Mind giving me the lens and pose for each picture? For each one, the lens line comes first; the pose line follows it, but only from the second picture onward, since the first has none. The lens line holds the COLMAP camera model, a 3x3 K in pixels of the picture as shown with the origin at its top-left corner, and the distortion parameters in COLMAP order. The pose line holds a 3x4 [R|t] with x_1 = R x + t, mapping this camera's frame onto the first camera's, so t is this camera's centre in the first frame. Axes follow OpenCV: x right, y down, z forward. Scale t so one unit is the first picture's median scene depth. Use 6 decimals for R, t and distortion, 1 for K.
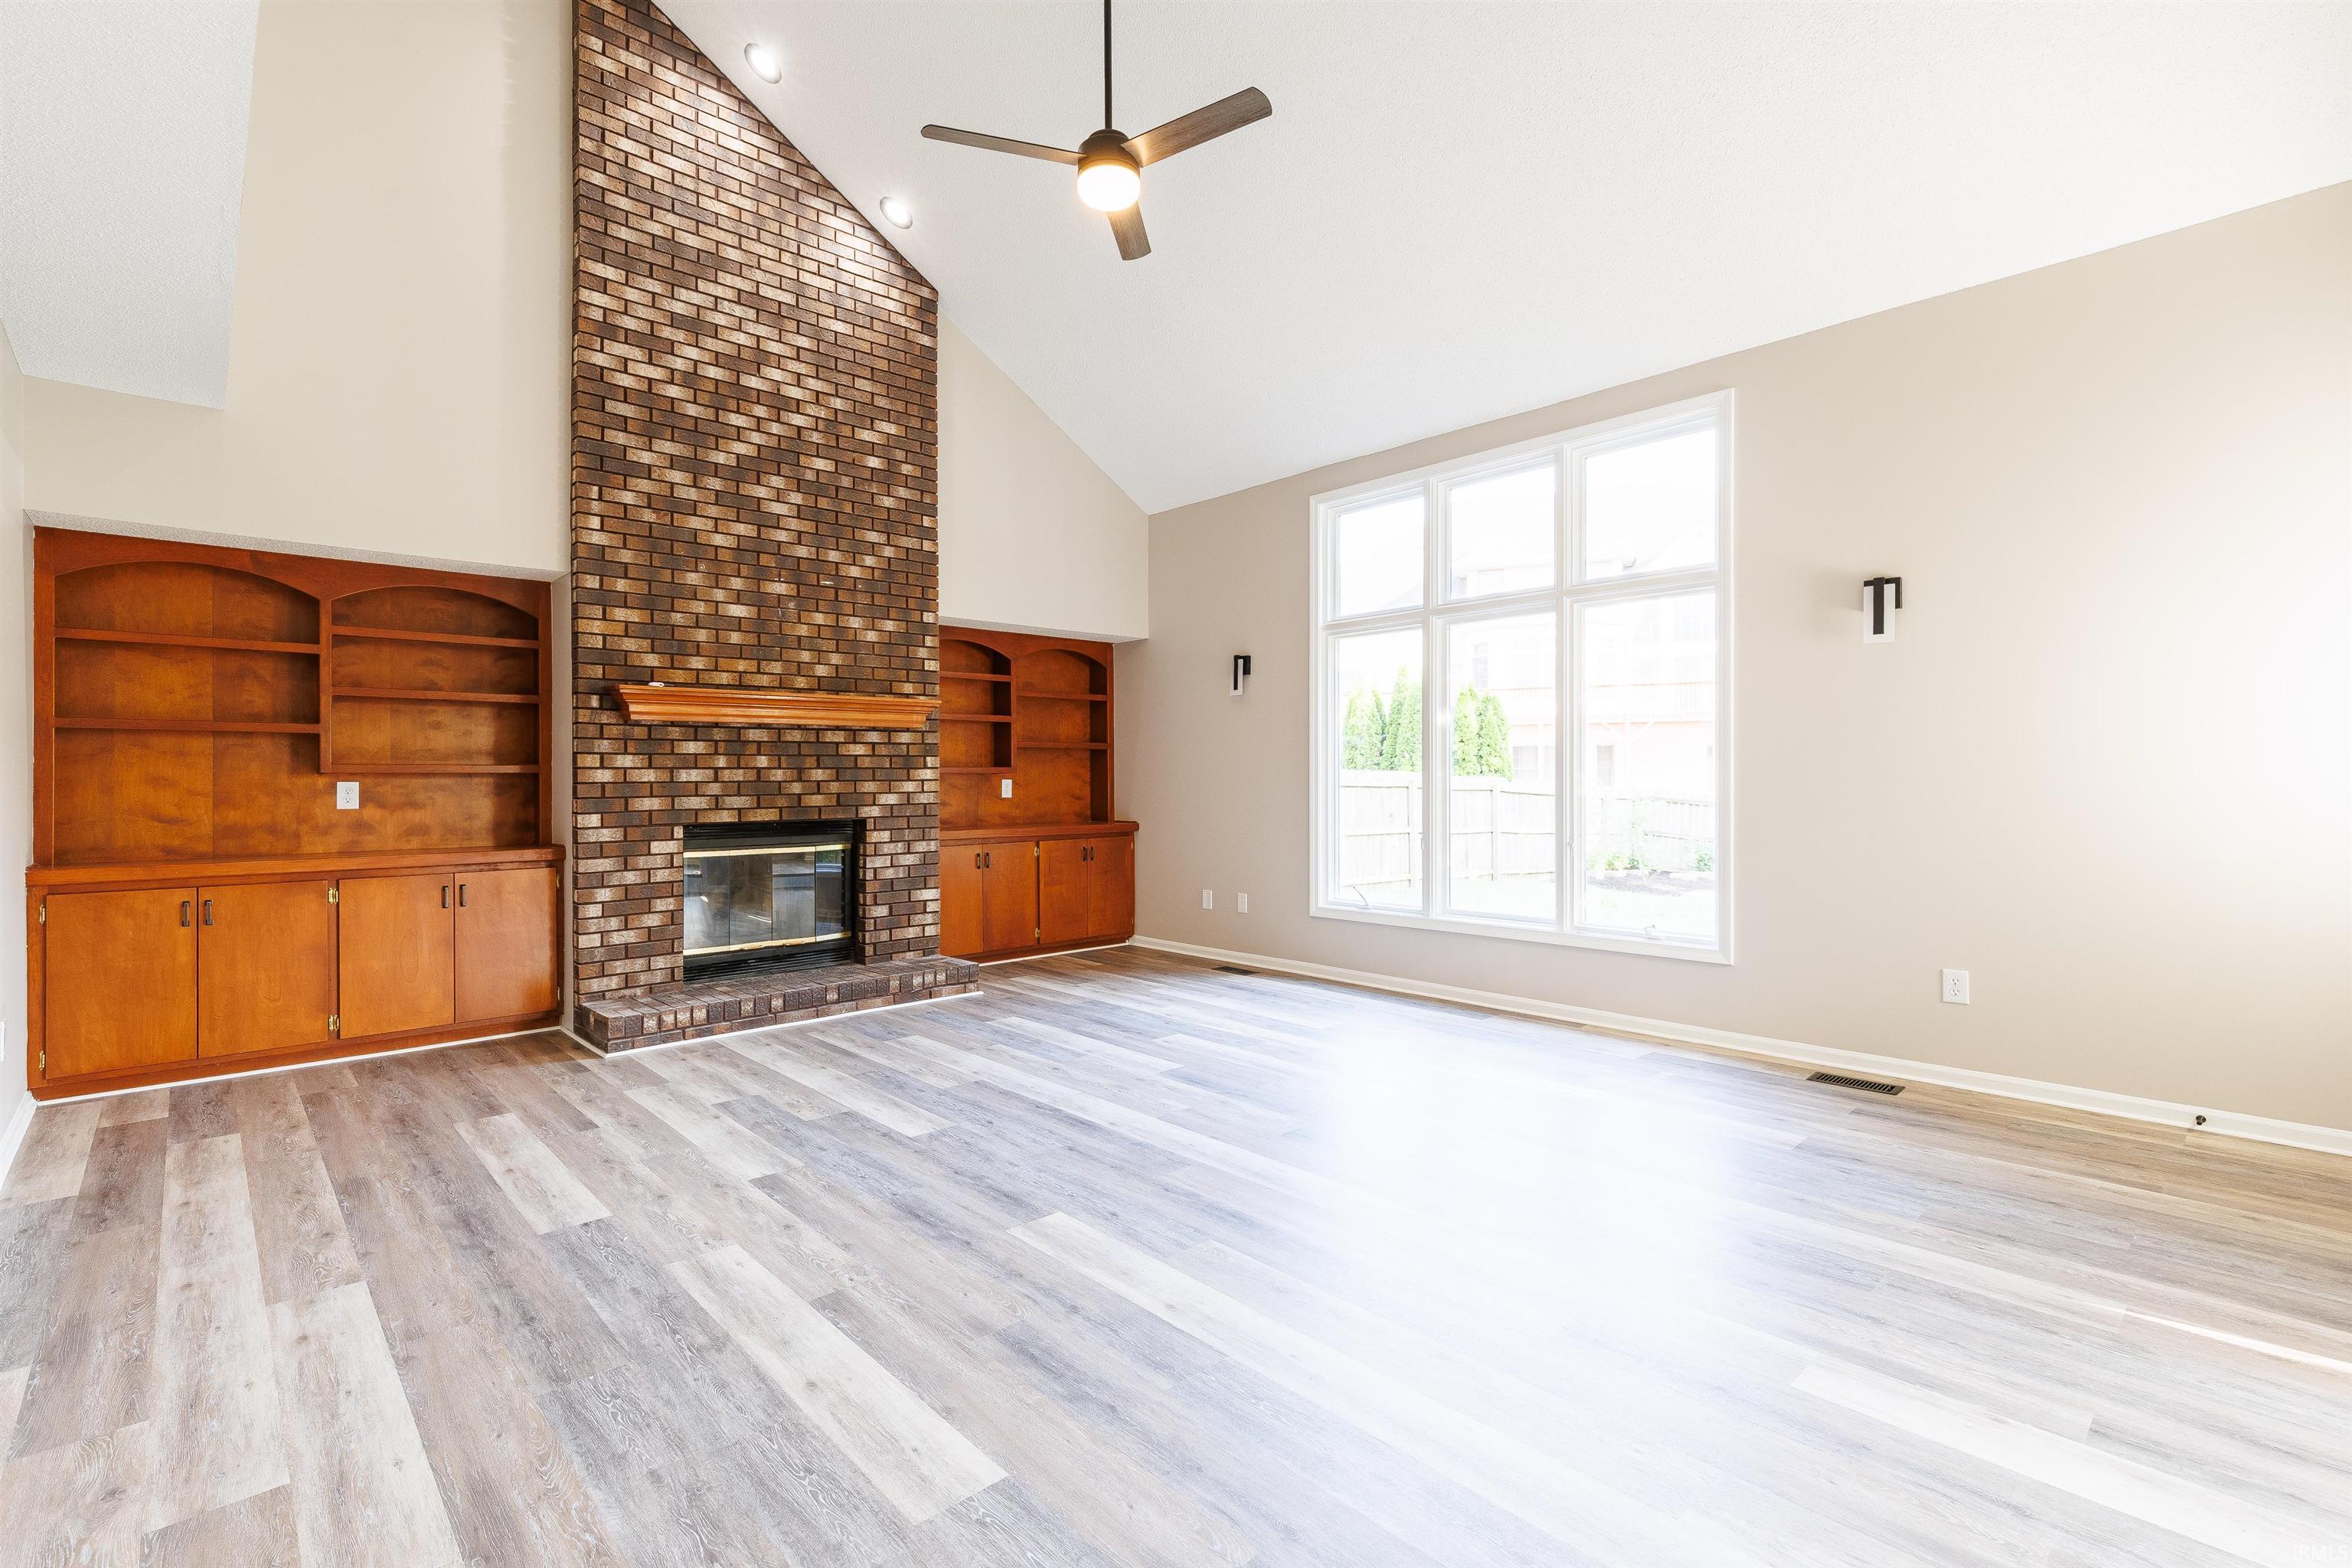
lens RADIAL K [[1067.9, 0, 1161.3], [0, 1067.9, 783.3], [0, 0, 1]] dist [0.002048, 0.002120]
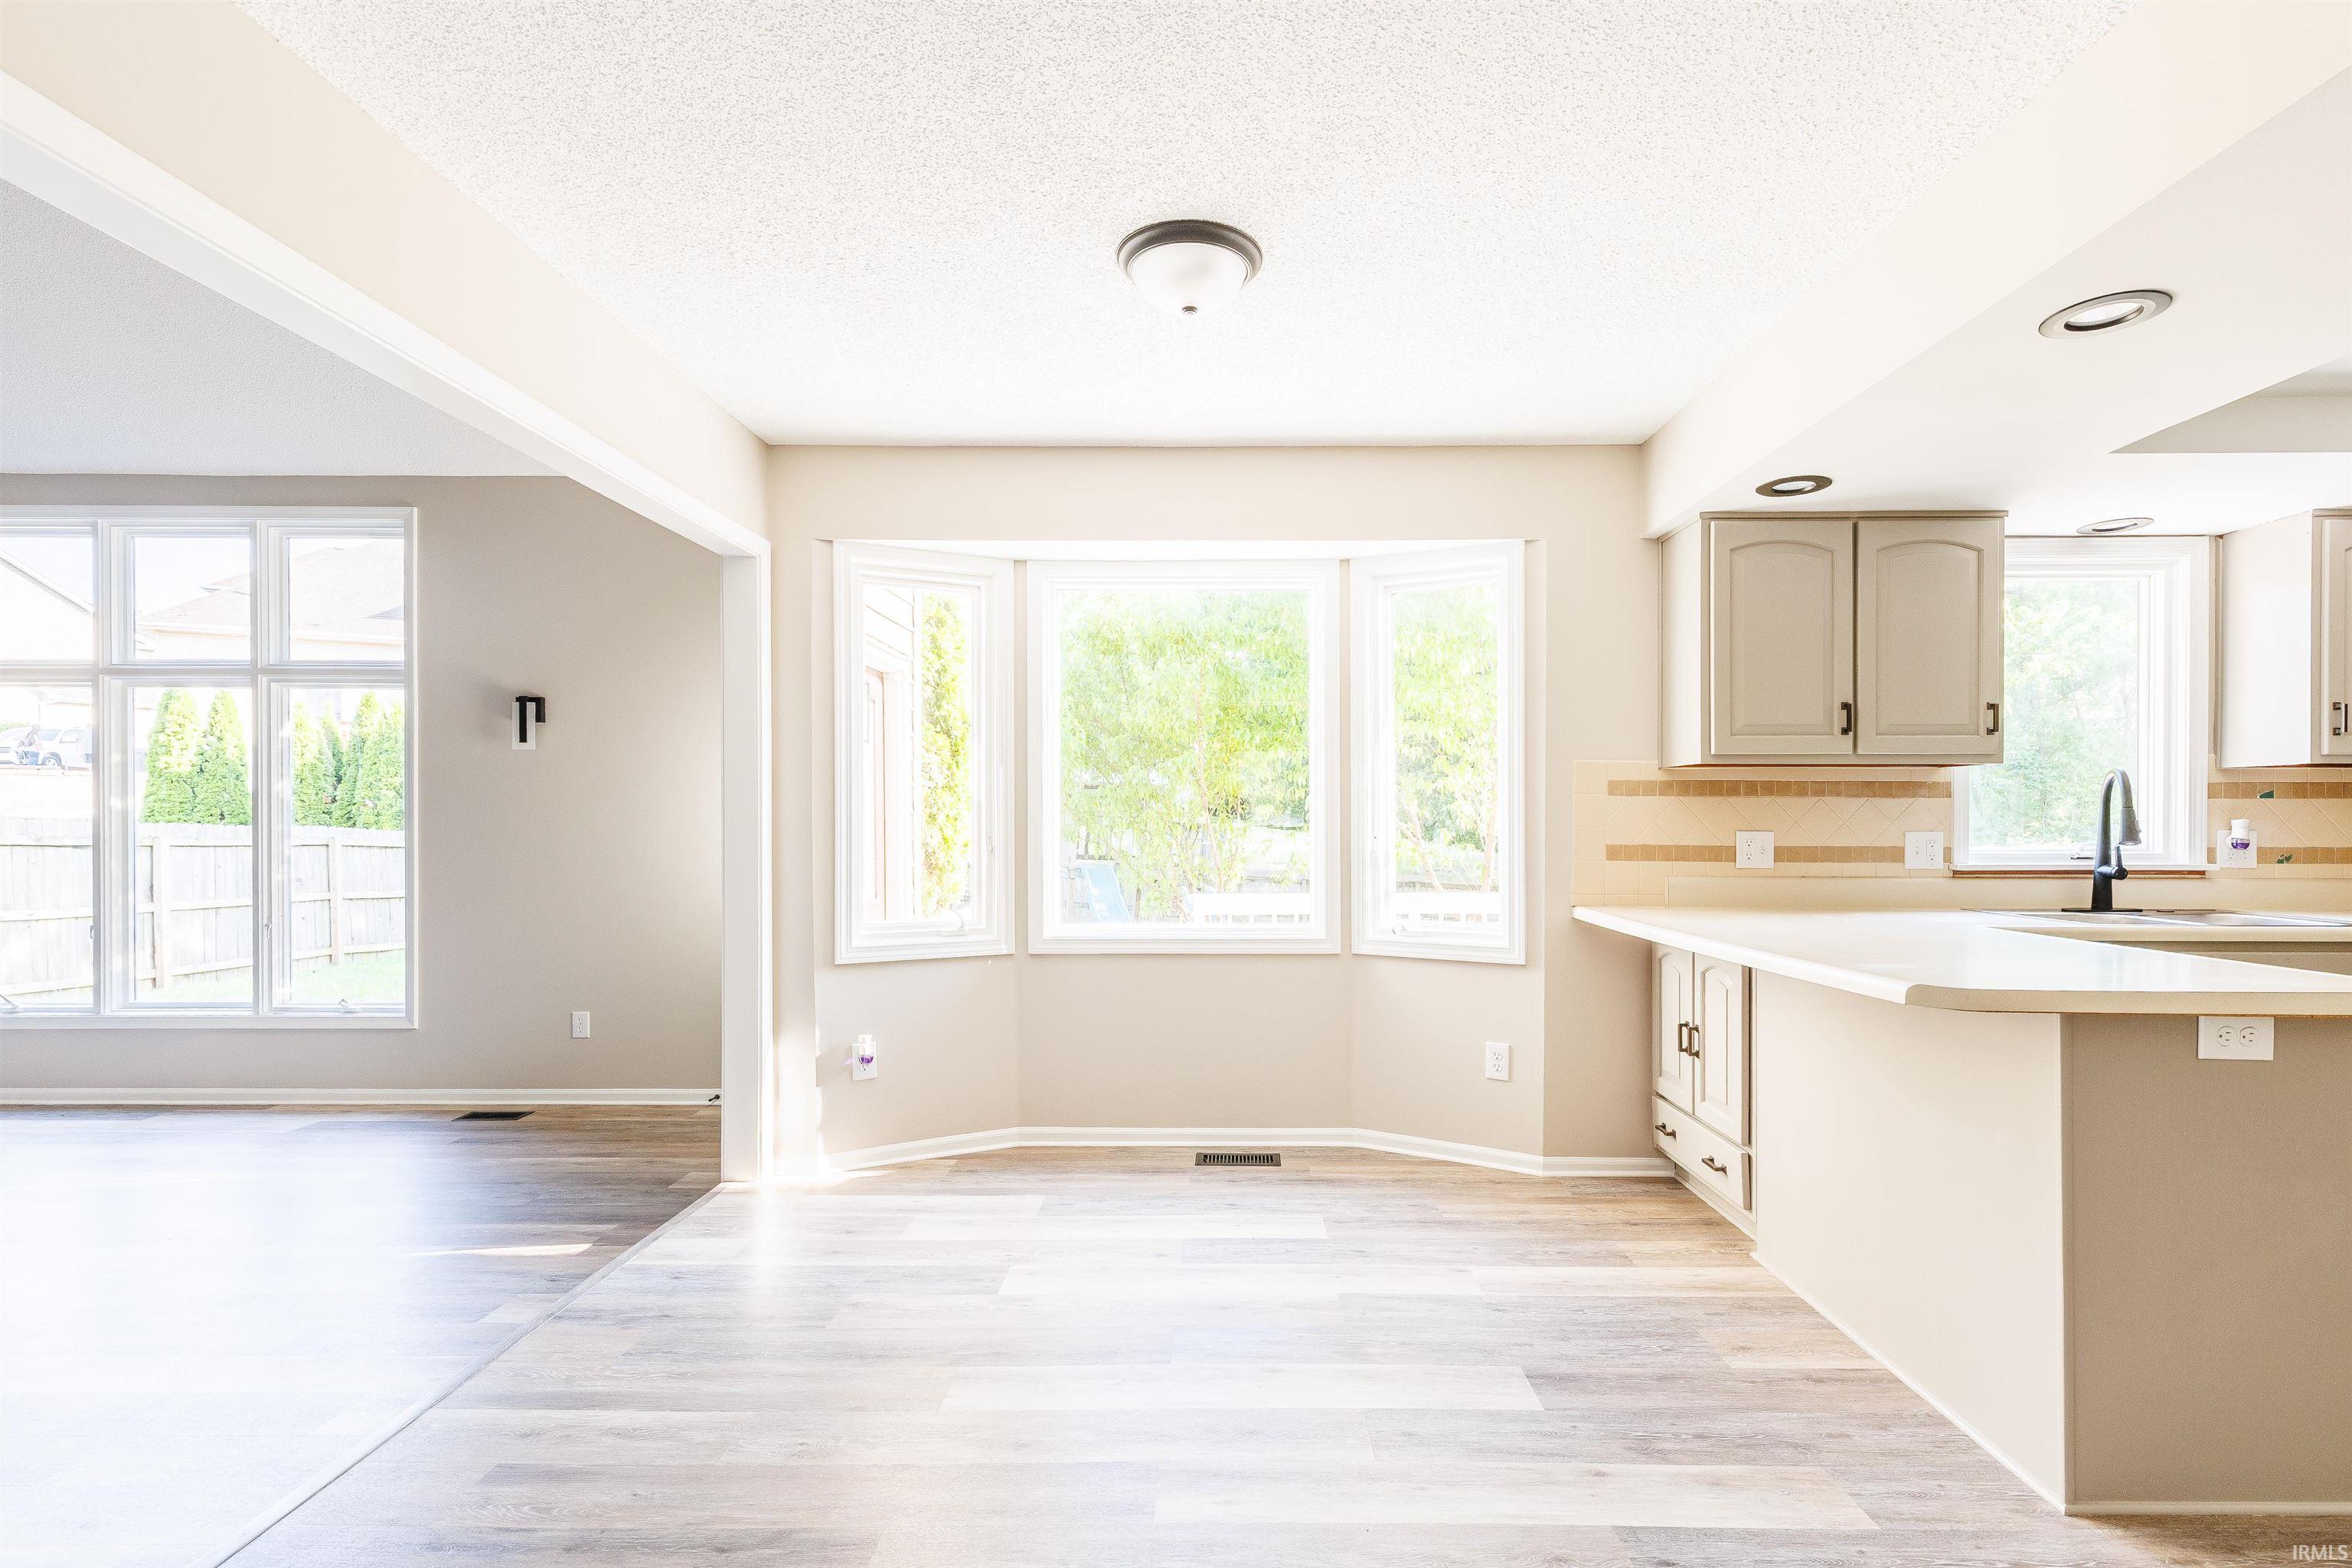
lens RADIAL K [[1067.9, 0, 1196.0], [0, 1067.9, 839.2], [0, 0, 1]] dist [0.002048, 0.002120]
pose [[0.667475, 0.005344, 0.744613, 0.263131], [-0.003866, 0.999986, -0.003711, -0.026504], [-0.744622, -0.000401, 0.667486, -0.358605]]
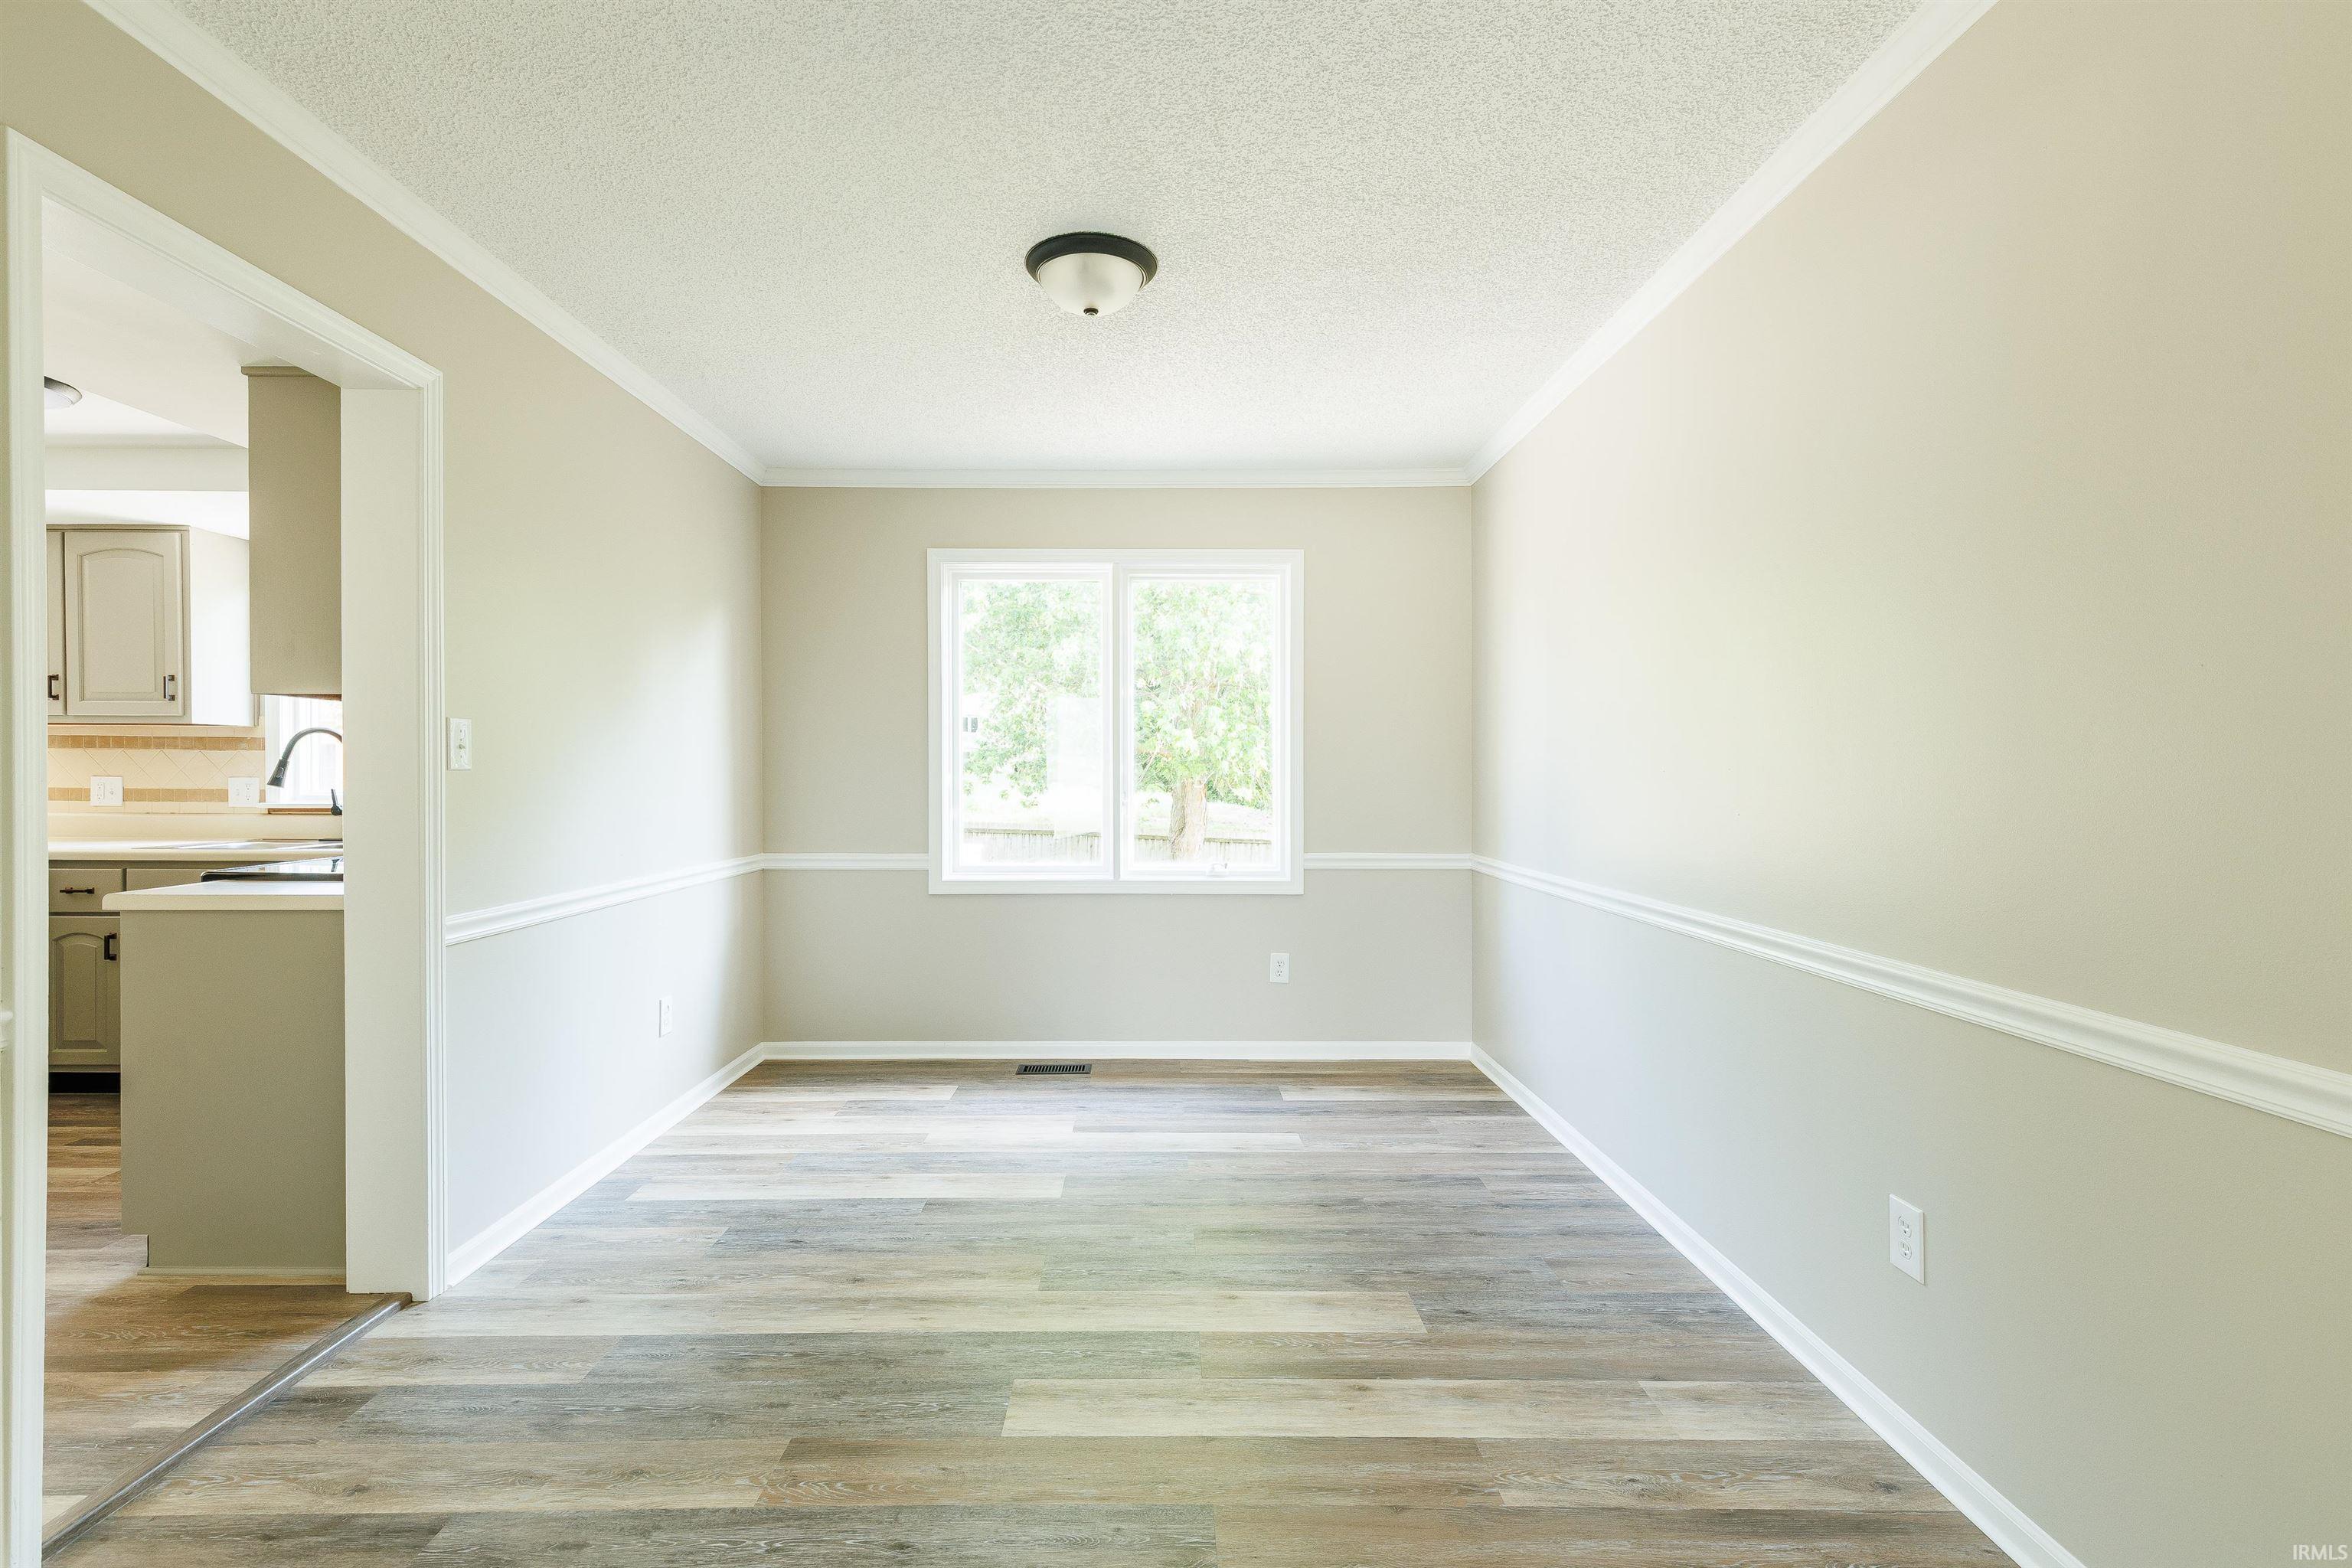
lens RADIAL K [[1067.9, 0, 1158.8], [0, 1067.9, 781.0], [0, 0, 1]] dist [0.002048, 0.002120]
pose [[0.675025, -0.000752, 0.737794, 0.937630], [-0.006492, 0.999955, 0.006959, -0.042957], [-0.737766, -0.009487, 0.674990, -1.338121]]
